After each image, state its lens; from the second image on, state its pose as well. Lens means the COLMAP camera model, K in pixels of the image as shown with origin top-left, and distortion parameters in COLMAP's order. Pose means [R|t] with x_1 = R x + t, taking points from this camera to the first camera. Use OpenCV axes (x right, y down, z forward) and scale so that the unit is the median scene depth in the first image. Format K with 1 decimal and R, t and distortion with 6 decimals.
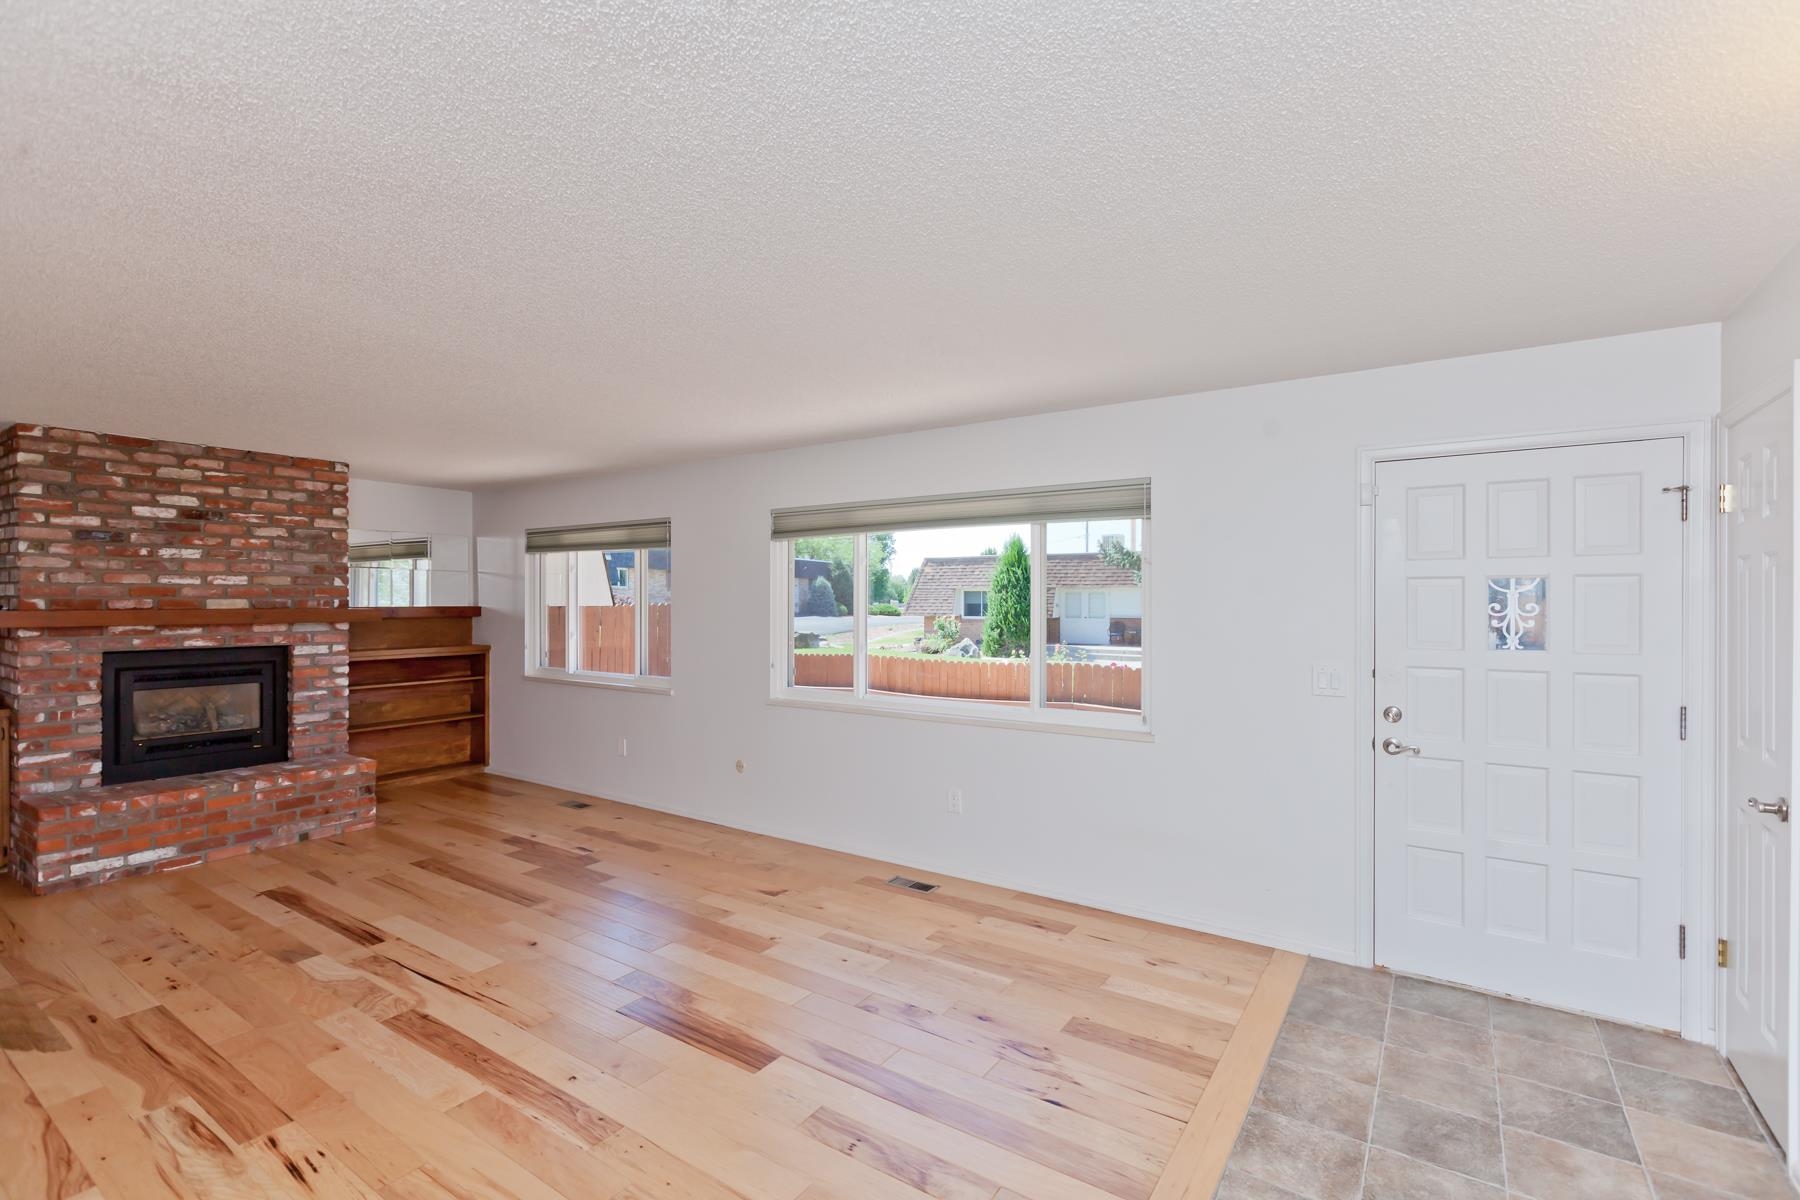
lens RADIAL K [[846.9, 0, 888.4], [0, 846.9, 603.7], [0, 0, 1]] dist [-0.001308, -0.000624]
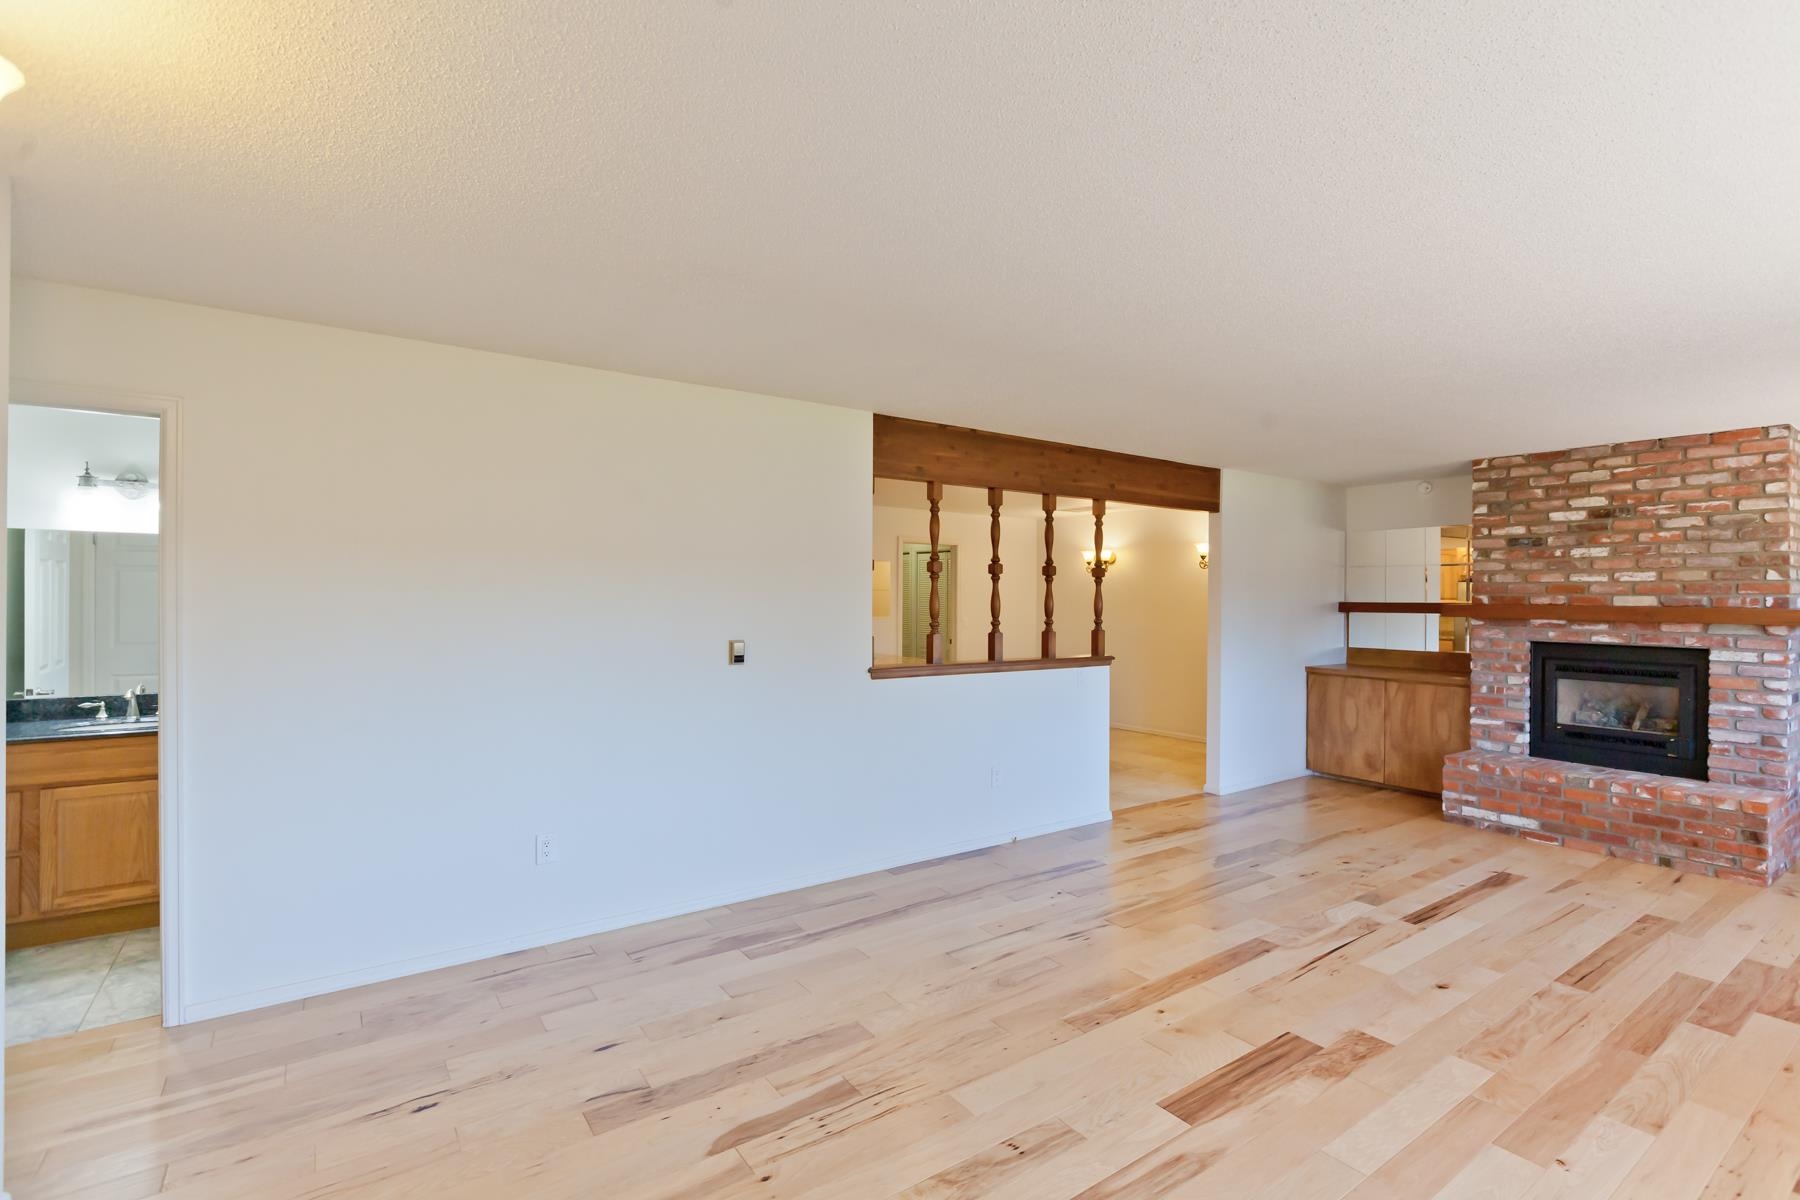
lens RADIAL K [[817.7, 0, 900.0], [0, 817.7, 600.0], [0, 0, 1]] dist [-0.001936, -0.000731]
pose [[-0.361840, 0.002253, -0.932237, 0.415843], [-0.012292, 0.999899, 0.007188, 0.002712], [0.932159, 0.014060, -0.361776, 0.570448]]
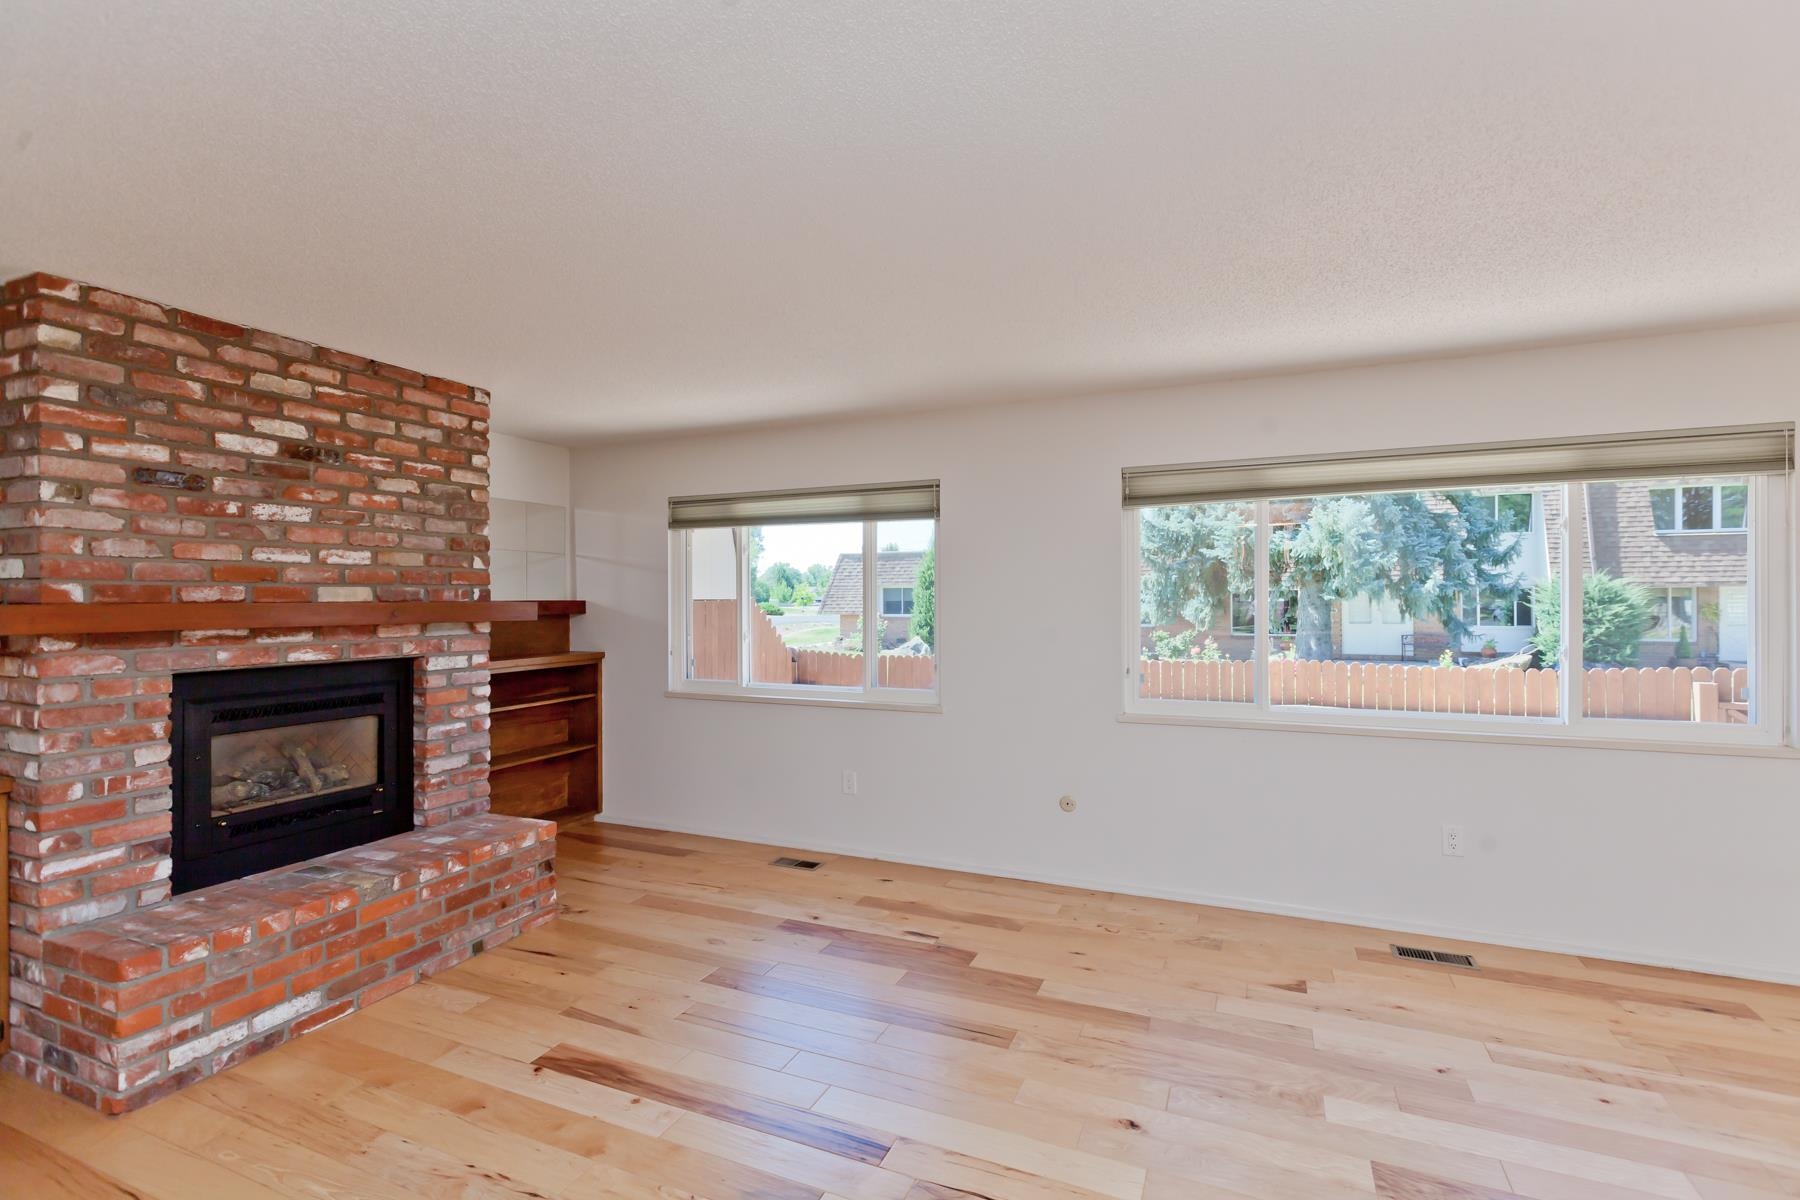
lens RADIAL K [[834.6, 0, 847.4], [0, 834.6, 601.2], [0, 0, 1]] dist [0.001097, -0.000172]
pose [[0.981945, -0.006198, 0.189064, -0.544496], [0.006876, 0.999972, -0.002933, 0.010247], [-0.189041, 0.004180, 0.981960, 0.314913]]
